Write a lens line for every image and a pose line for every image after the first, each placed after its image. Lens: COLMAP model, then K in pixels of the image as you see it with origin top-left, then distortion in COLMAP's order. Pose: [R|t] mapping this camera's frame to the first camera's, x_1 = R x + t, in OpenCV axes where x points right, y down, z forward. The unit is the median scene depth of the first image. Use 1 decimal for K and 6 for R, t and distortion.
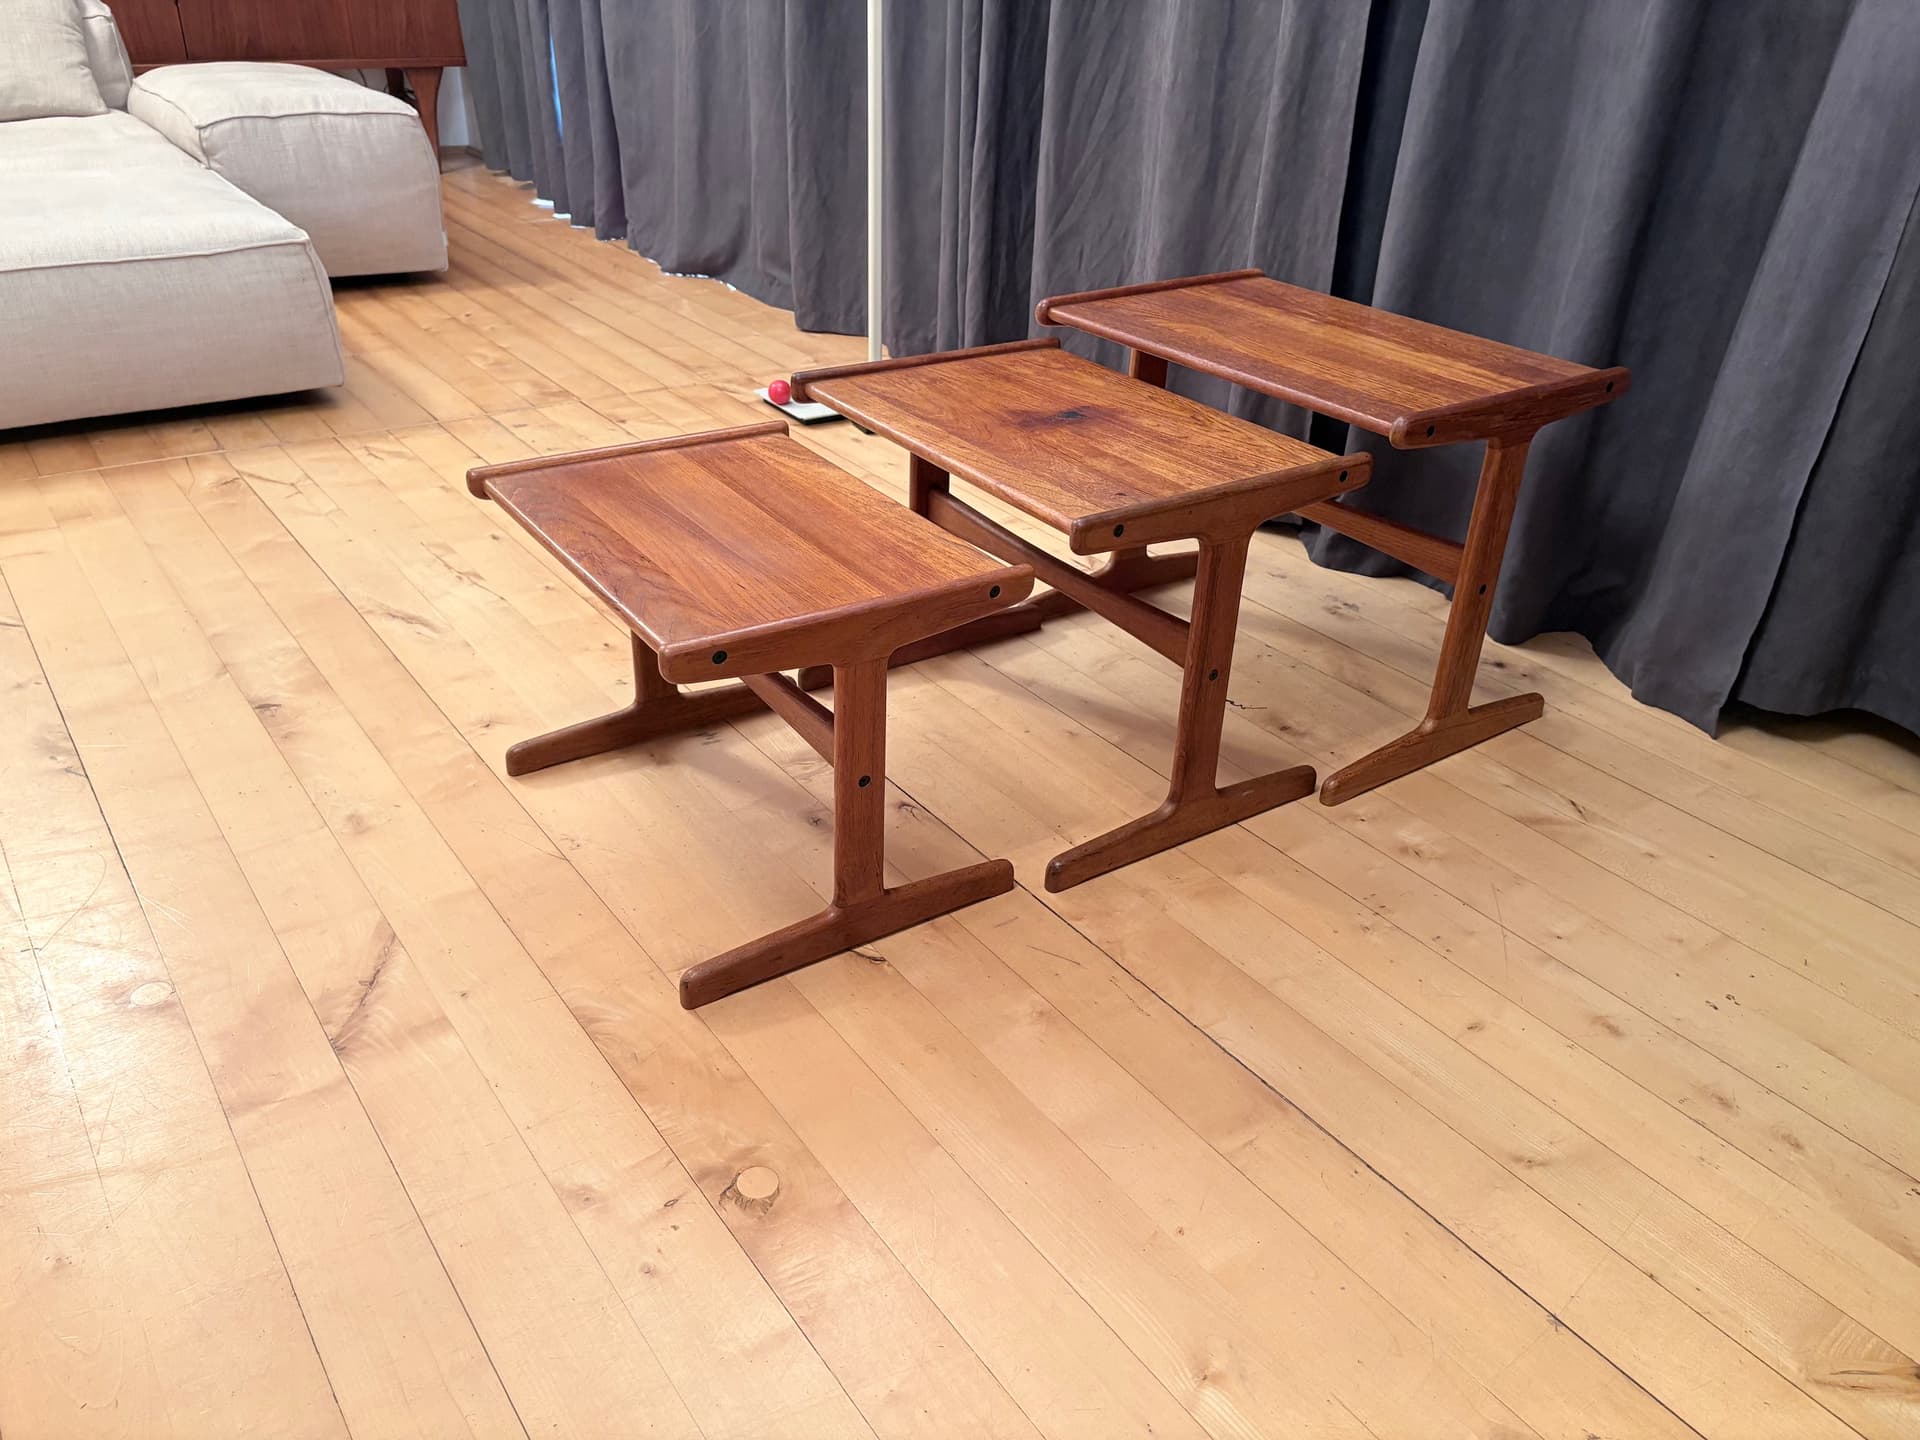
lens RADIAL K [[1461.7, 0, 966.8], [0, 1461.7, 731.6], [0, 0, 1]] dist [0.034441, -0.035235]
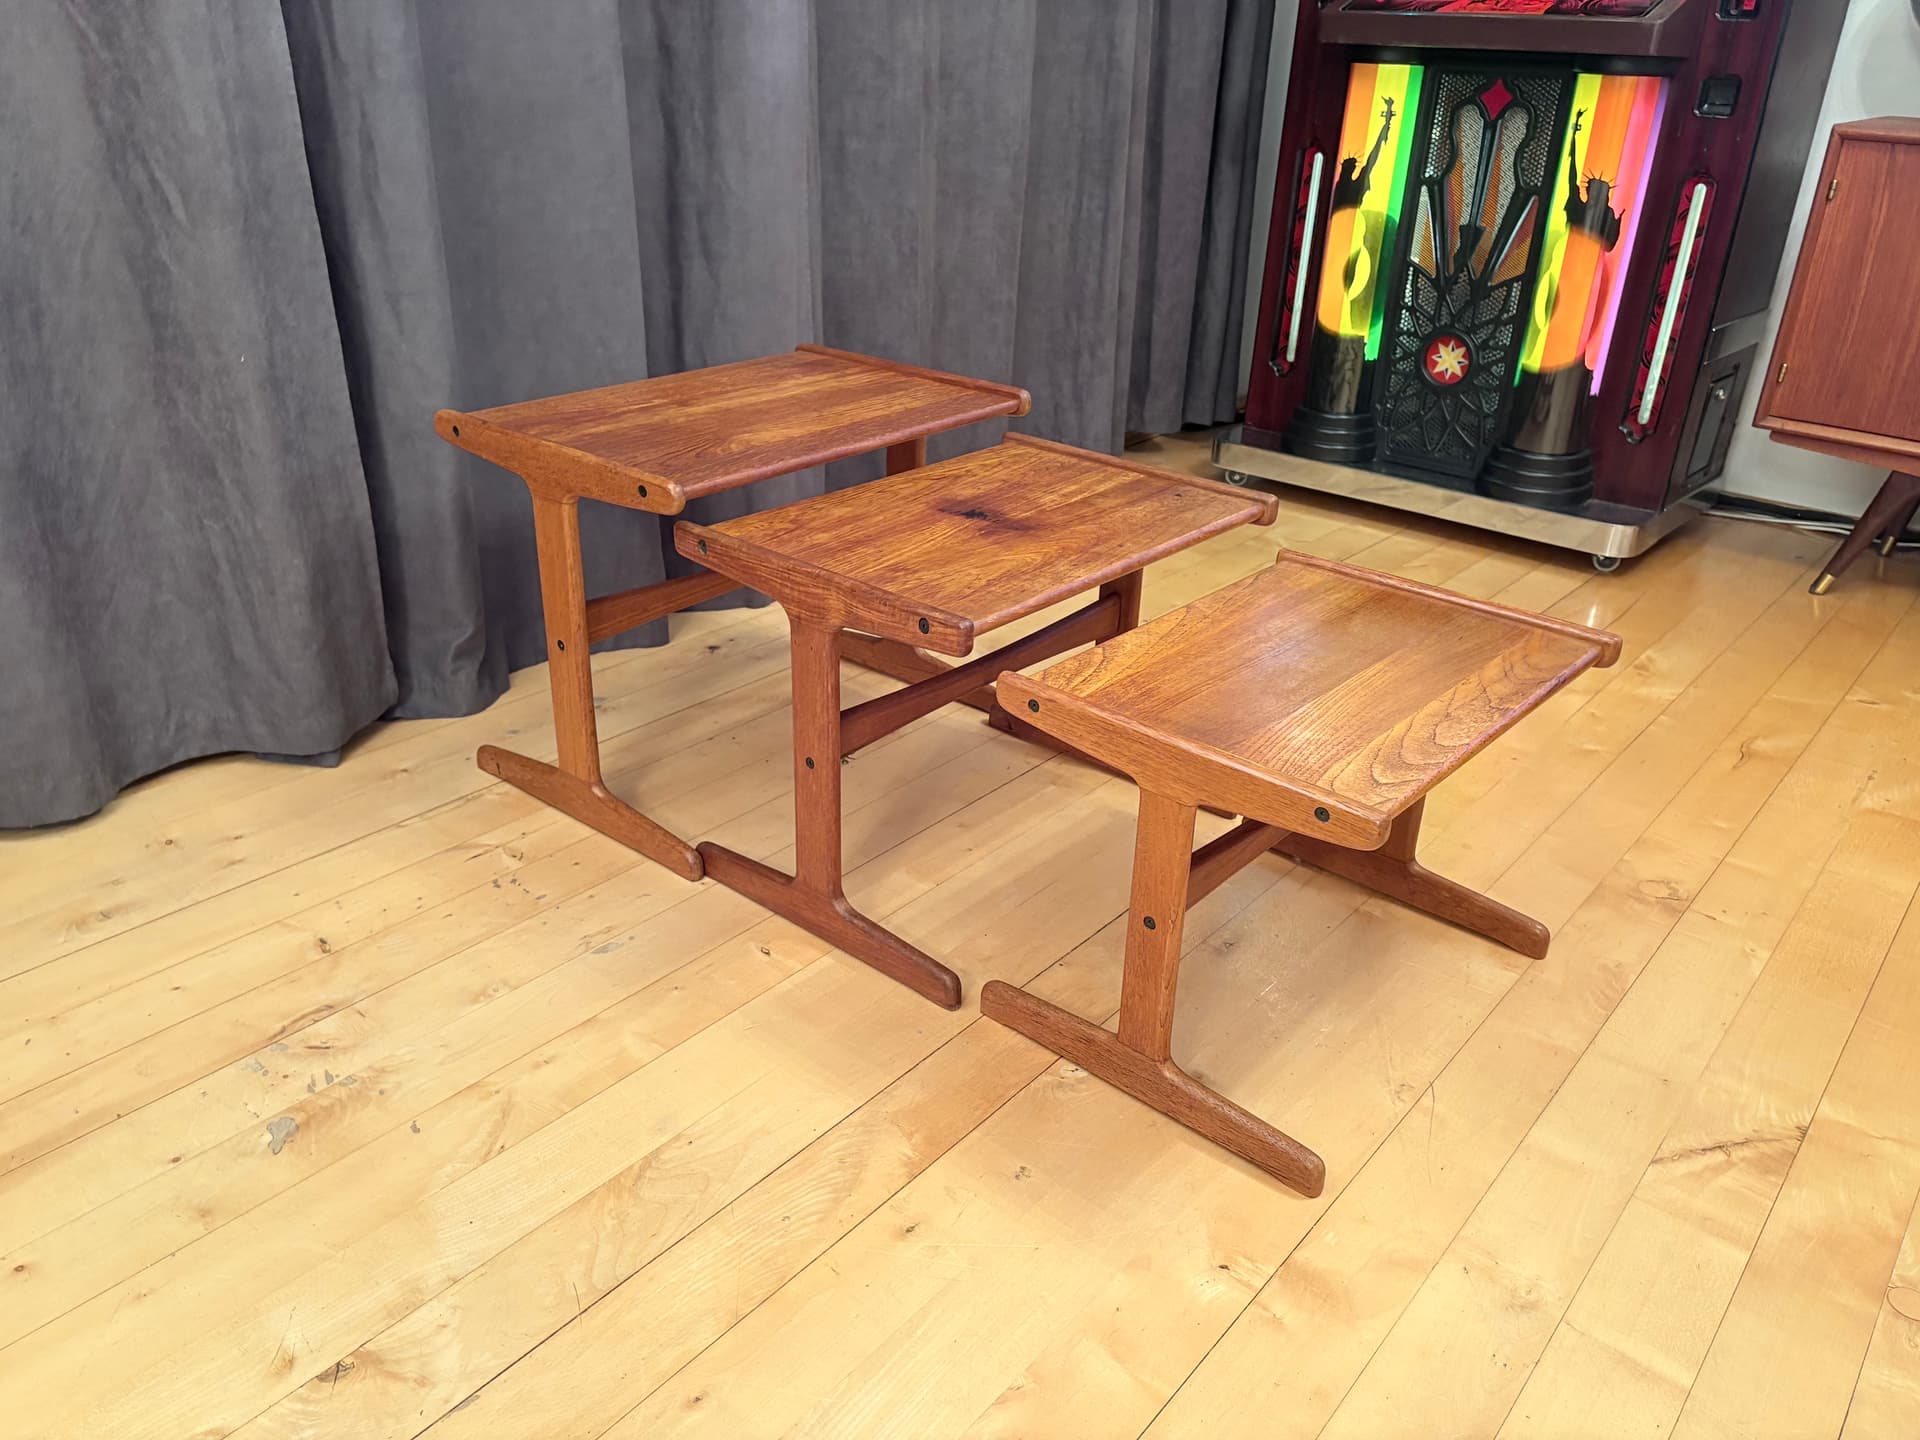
lens RADIAL K [[1461.7, 0, 965.7], [0, 1461.7, 733.7], [0, 0, 1]] dist [0.034441, -0.035235]
pose [[-0.253584, -0.466776, 0.847240, -0.647782], [0.433682, 0.728047, 0.530912, -0.500171], [-0.864648, 0.502063, 0.017811, 0.850790]]
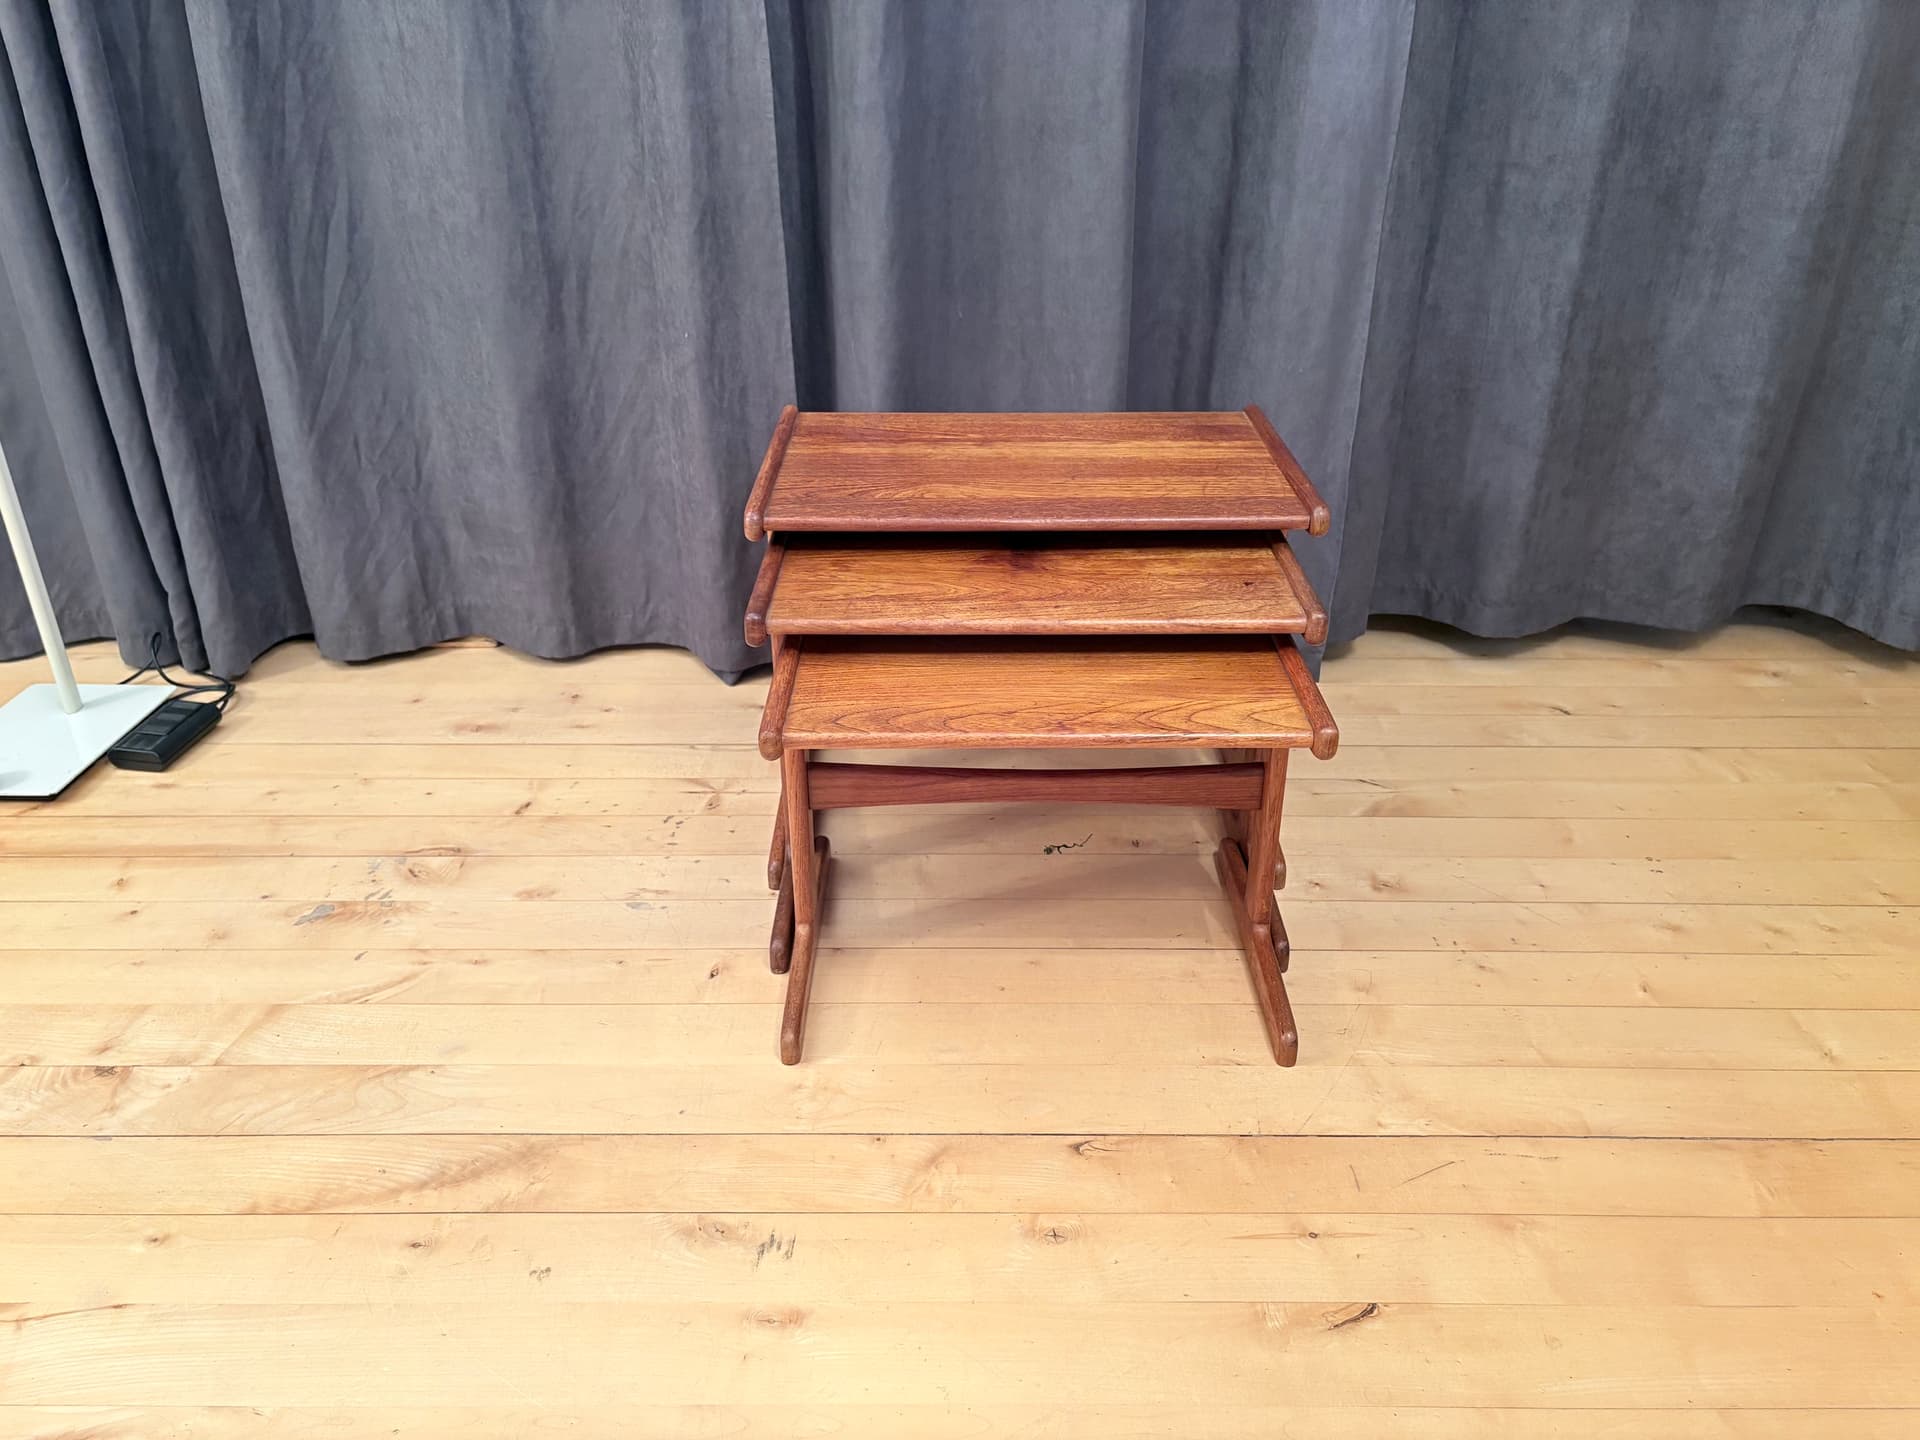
lens RADIAL K [[1461.7, 0, 959.1], [0, 1461.7, 725.8], [0, 0, 1]] dist [0.034441, -0.035235]
pose [[0.589409, -0.408417, 0.696988, -0.442766], [0.416368, 0.892944, 0.171139, -0.258361], [-0.692268, 0.189332, 0.696361, 0.365527]]
